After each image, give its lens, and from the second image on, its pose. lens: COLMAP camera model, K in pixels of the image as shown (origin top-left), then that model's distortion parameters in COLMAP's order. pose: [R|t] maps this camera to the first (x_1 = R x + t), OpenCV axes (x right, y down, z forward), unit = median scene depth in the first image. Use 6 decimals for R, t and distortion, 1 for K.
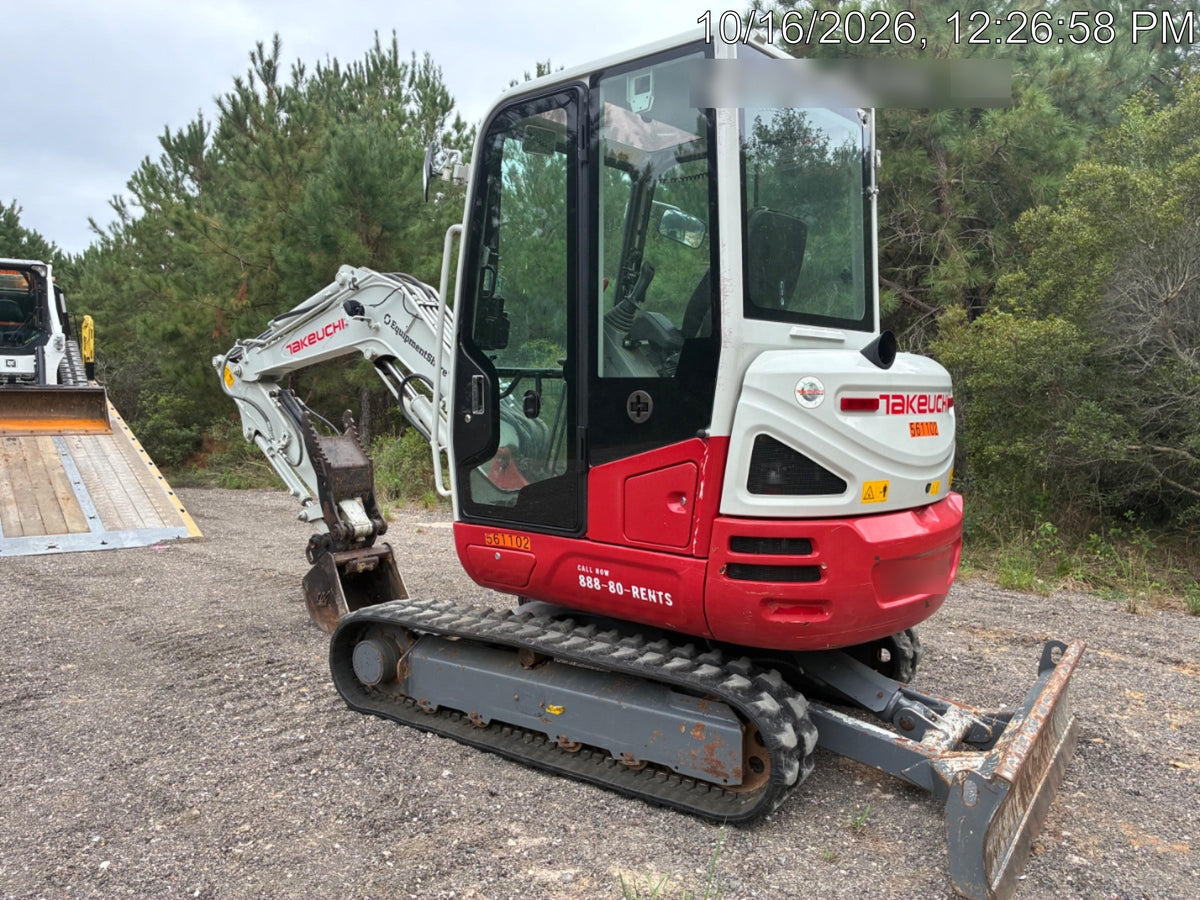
lens RADIAL K [[886.4, 0, 548.2], [0, 886.4, 446.1], [0, 0, 1]] dist [0.051118, -0.001198]
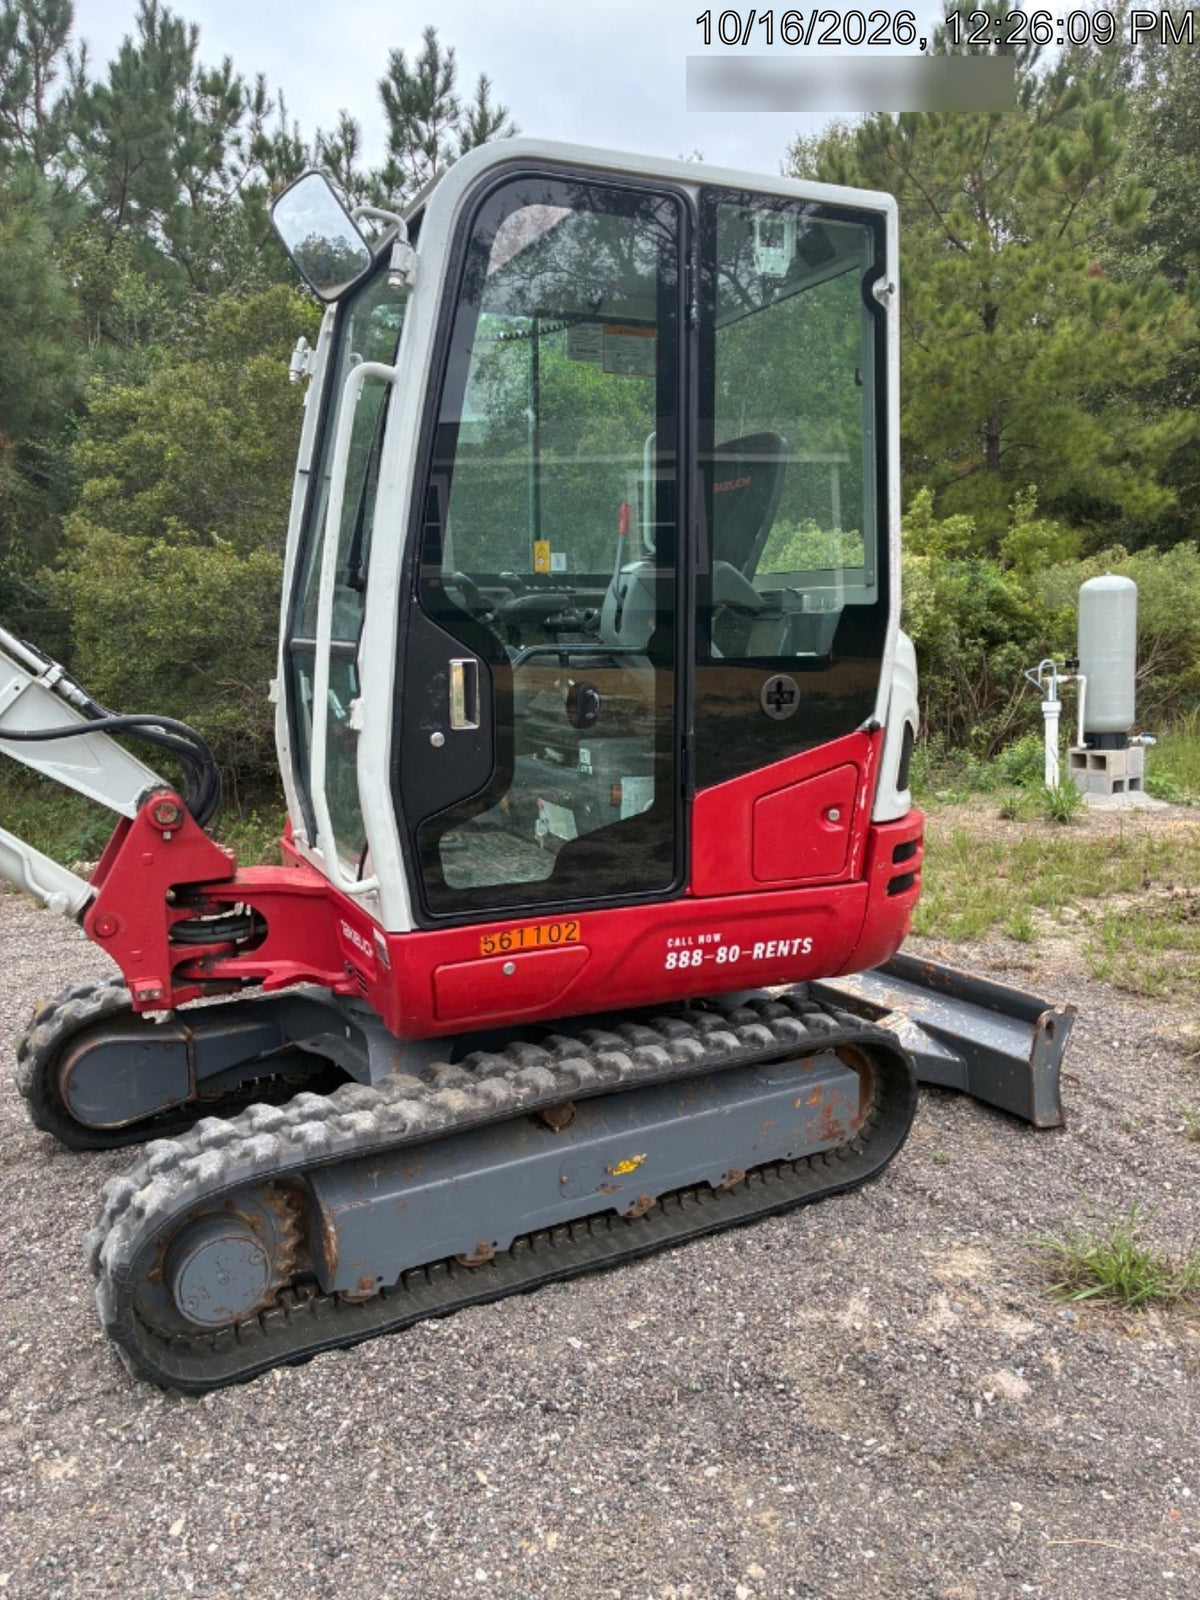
lens RADIAL K [[1247.3, 0, 600.0], [0, 1247.3, 800.0], [0, 0, 1]] dist [0.056340, -0.083900]
pose [[0.415645, -0.144857, 0.897917, -0.831113], [0.069406, 0.989409, 0.127489, -0.095281], [-0.906875, 0.009330, 0.421297, 0.658346]]
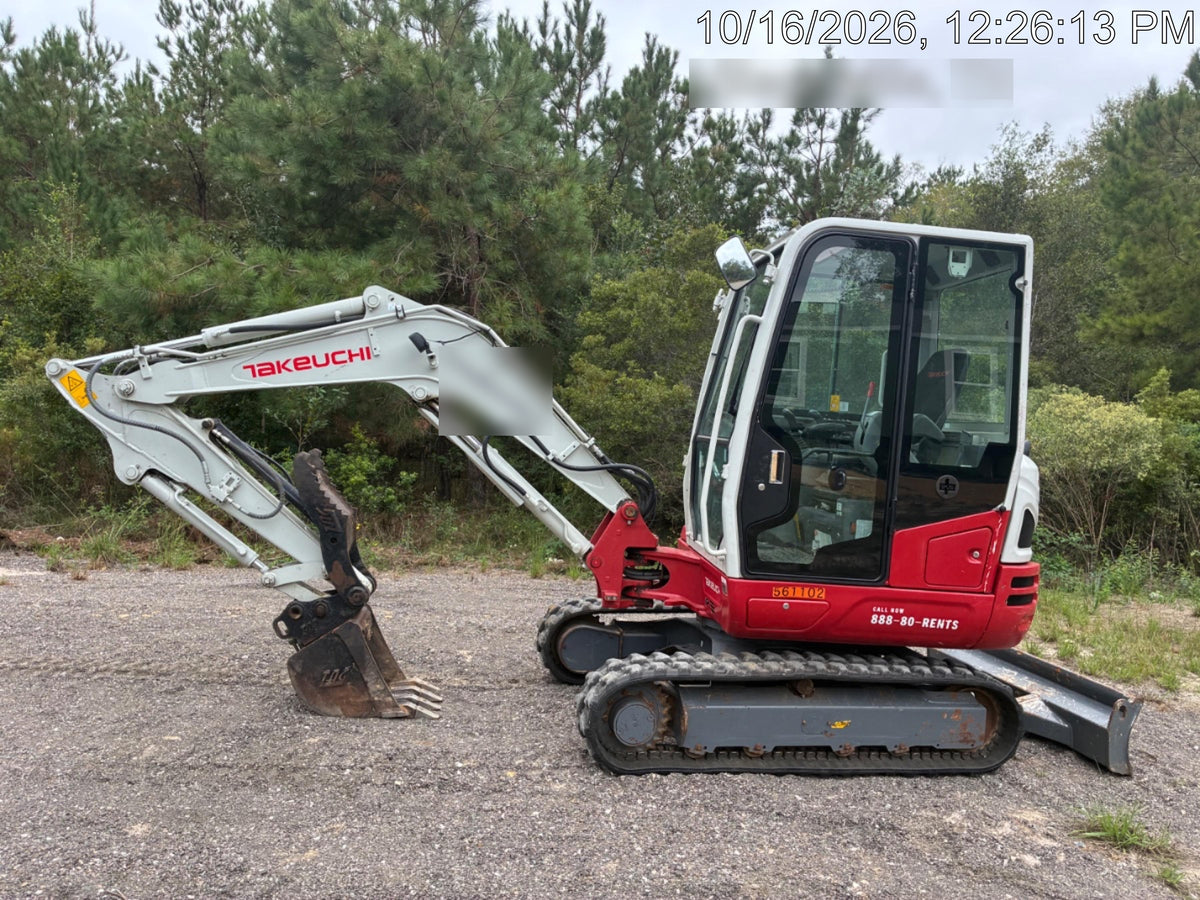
lens RADIAL K [[935.5, 0, 600.0], [0, 935.5, 450.0], [0, 0, 1]] dist [0.056340, -0.083900]
pose [[0.688322, 0.018535, 0.725168, -1.238571], [-0.023939, 0.999709, -0.002830, -0.079242], [-0.725010, -0.015412, 0.688566, 0.363426]]
